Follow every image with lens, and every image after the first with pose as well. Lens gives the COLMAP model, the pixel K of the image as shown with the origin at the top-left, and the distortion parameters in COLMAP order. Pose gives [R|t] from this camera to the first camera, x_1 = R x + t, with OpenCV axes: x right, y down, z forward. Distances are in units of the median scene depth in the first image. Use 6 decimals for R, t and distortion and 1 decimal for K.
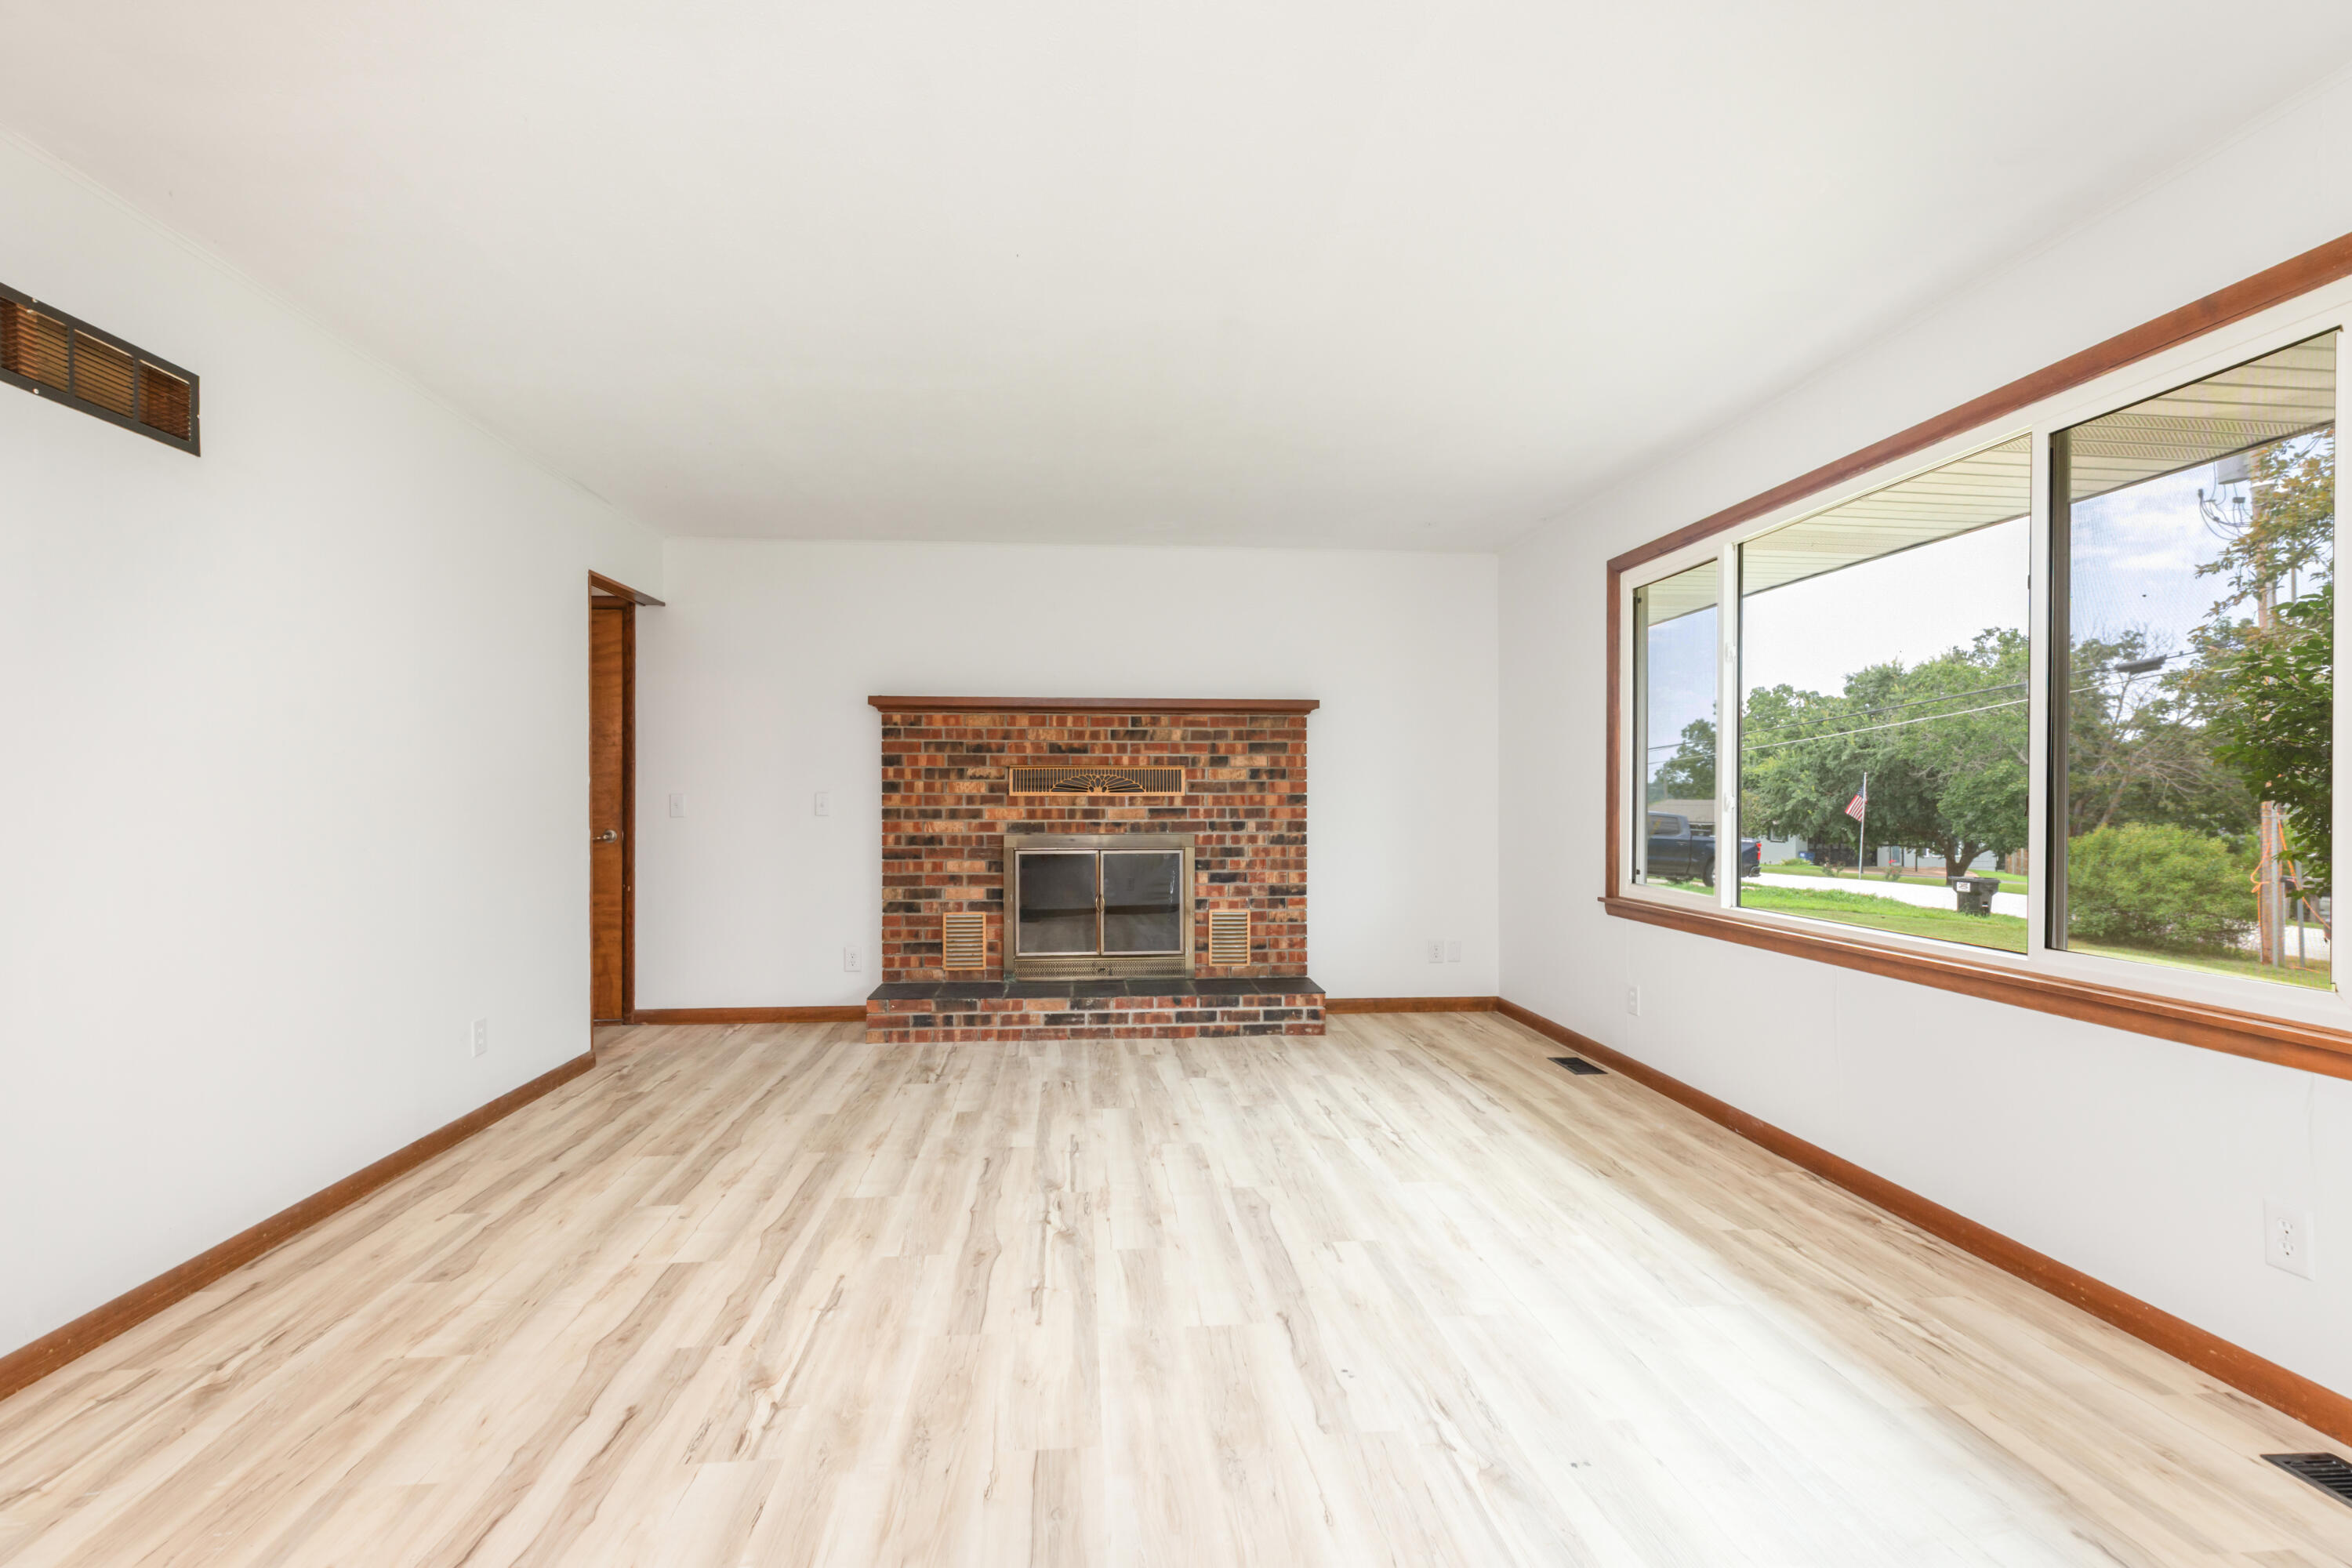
lens RADIAL K [[1117.2, 0, 1177.4], [0, 1117.2, 791.1], [0, 0, 1]] dist [-0.004054, 0.001023]
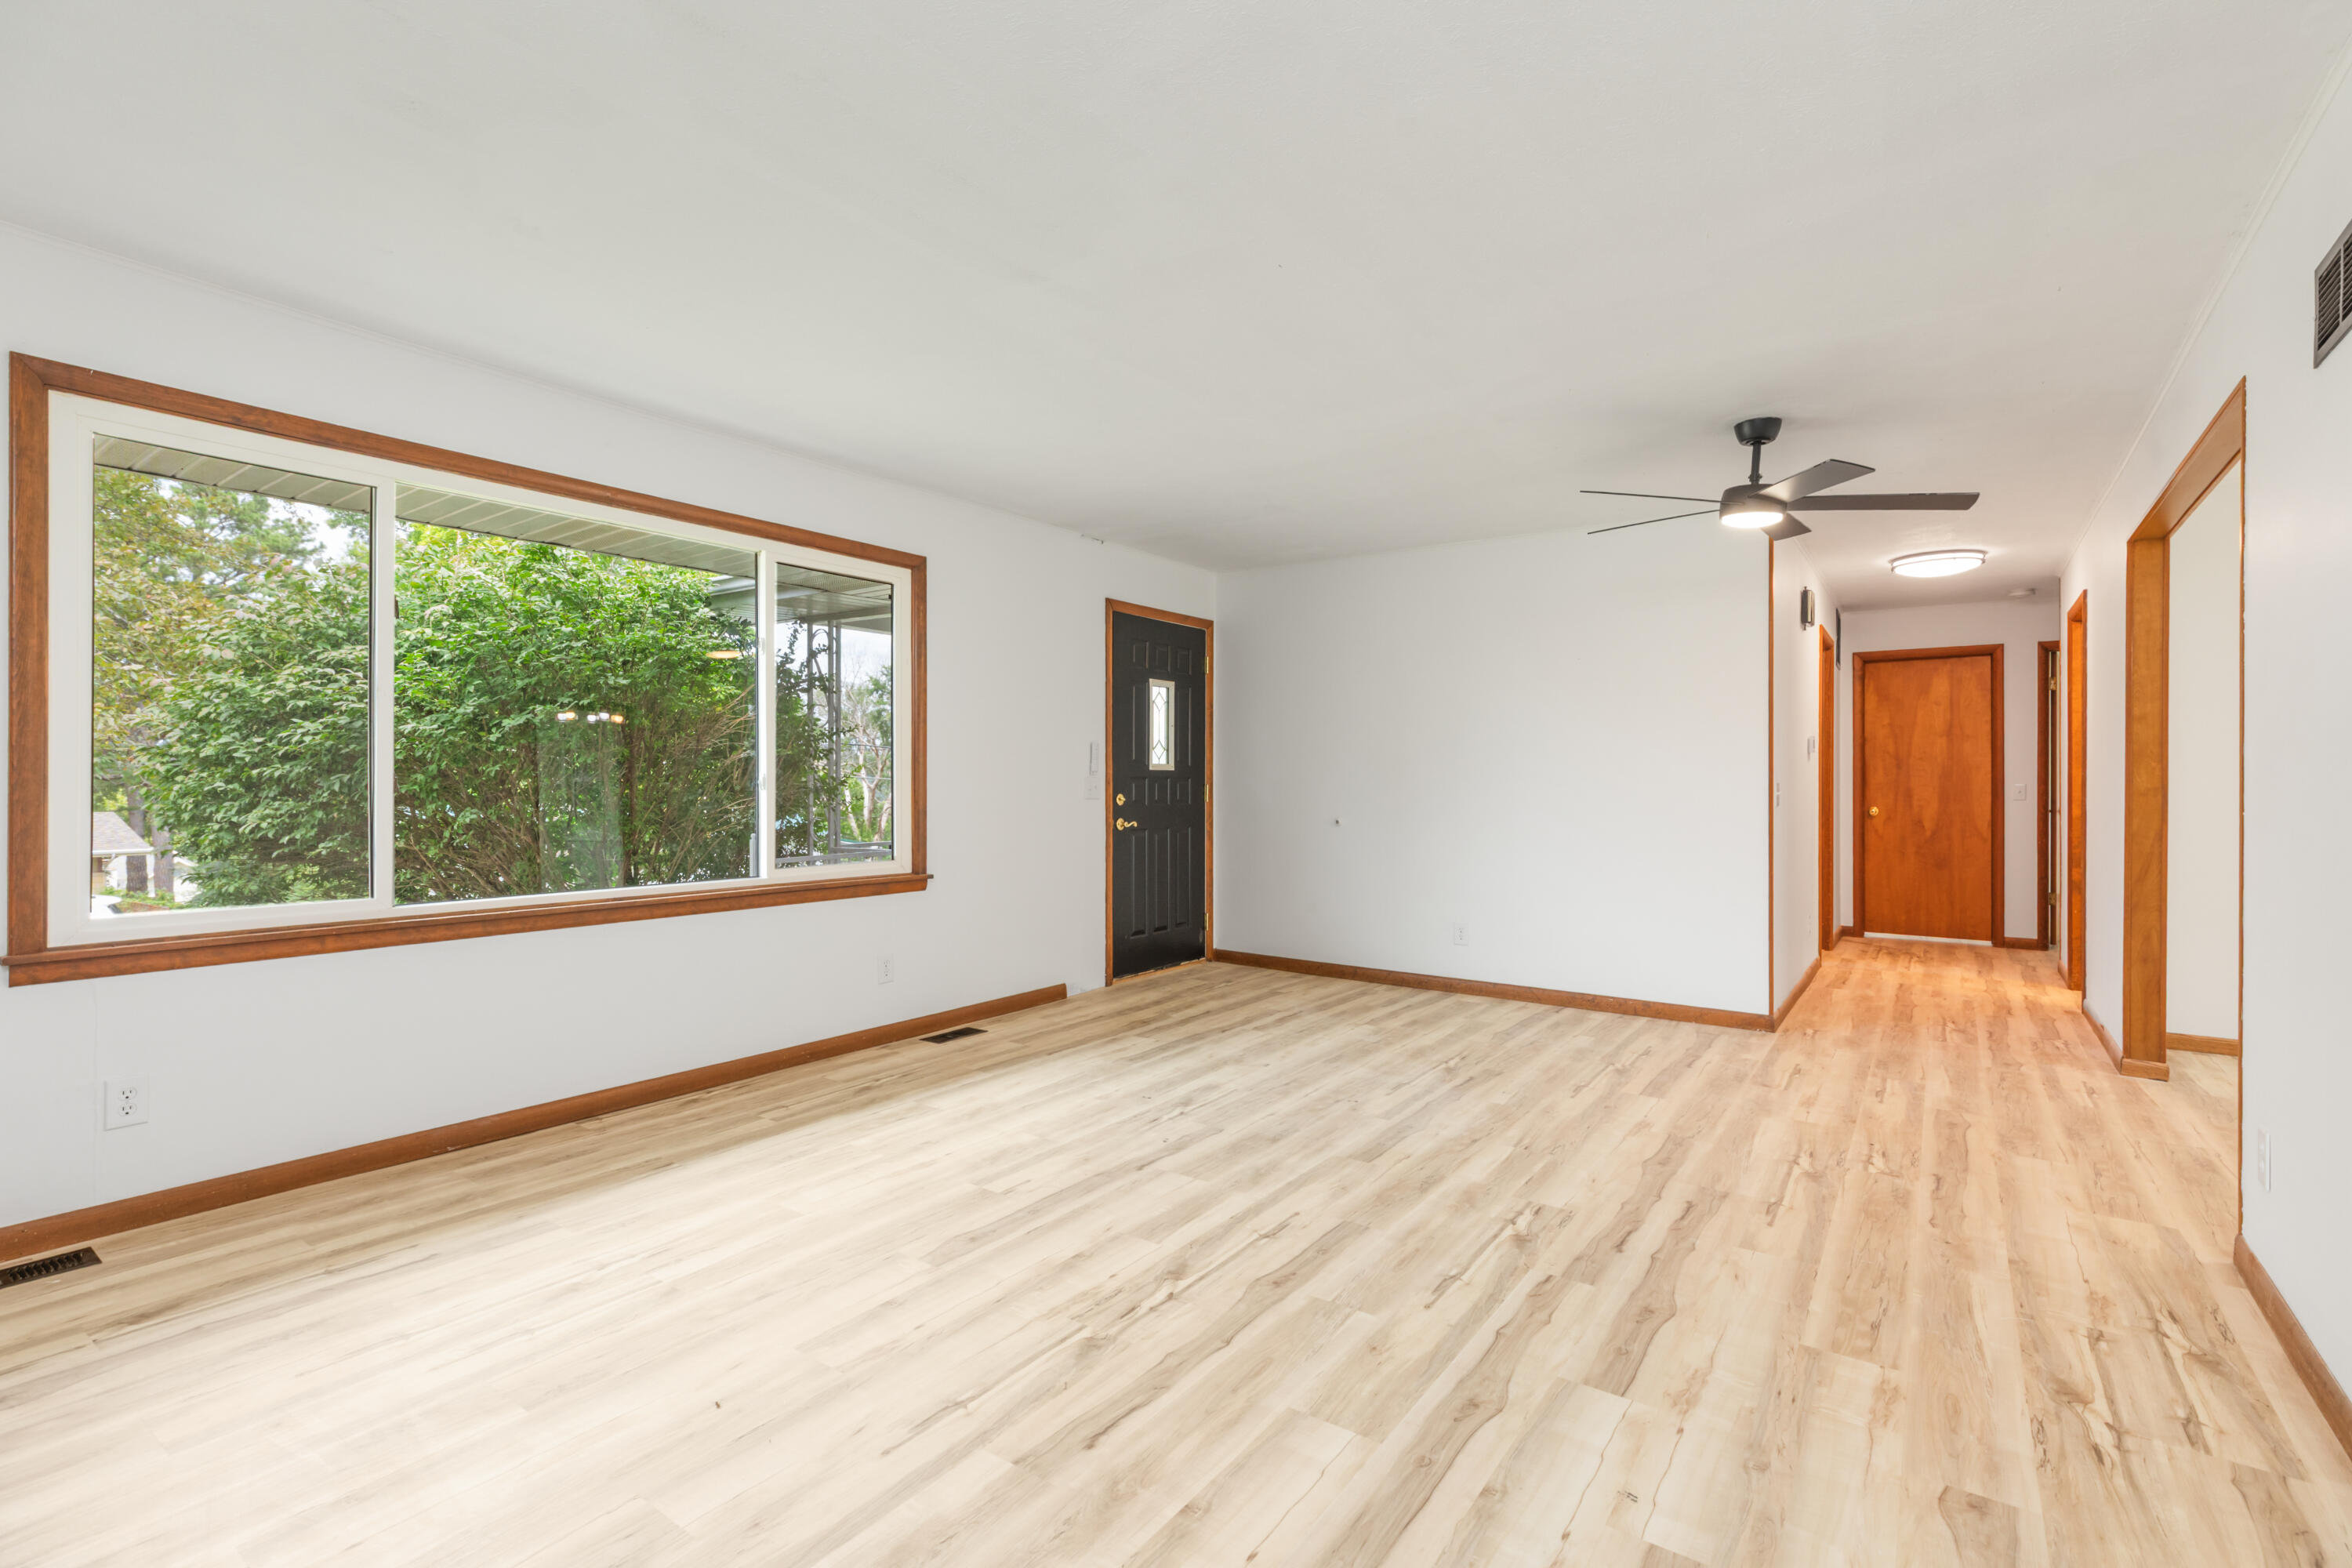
lens RADIAL K [[1117.2, 0, 1173.3], [0, 1117.2, 785.5], [0, 0, 1]] dist [-0.004054, 0.001023]
pose [[-0.770196, -0.006163, 0.637777, -0.704079], [-0.006839, 0.999976, 0.001404, 0.008997], [-0.637770, -0.003281, -0.770220, 1.796280]]
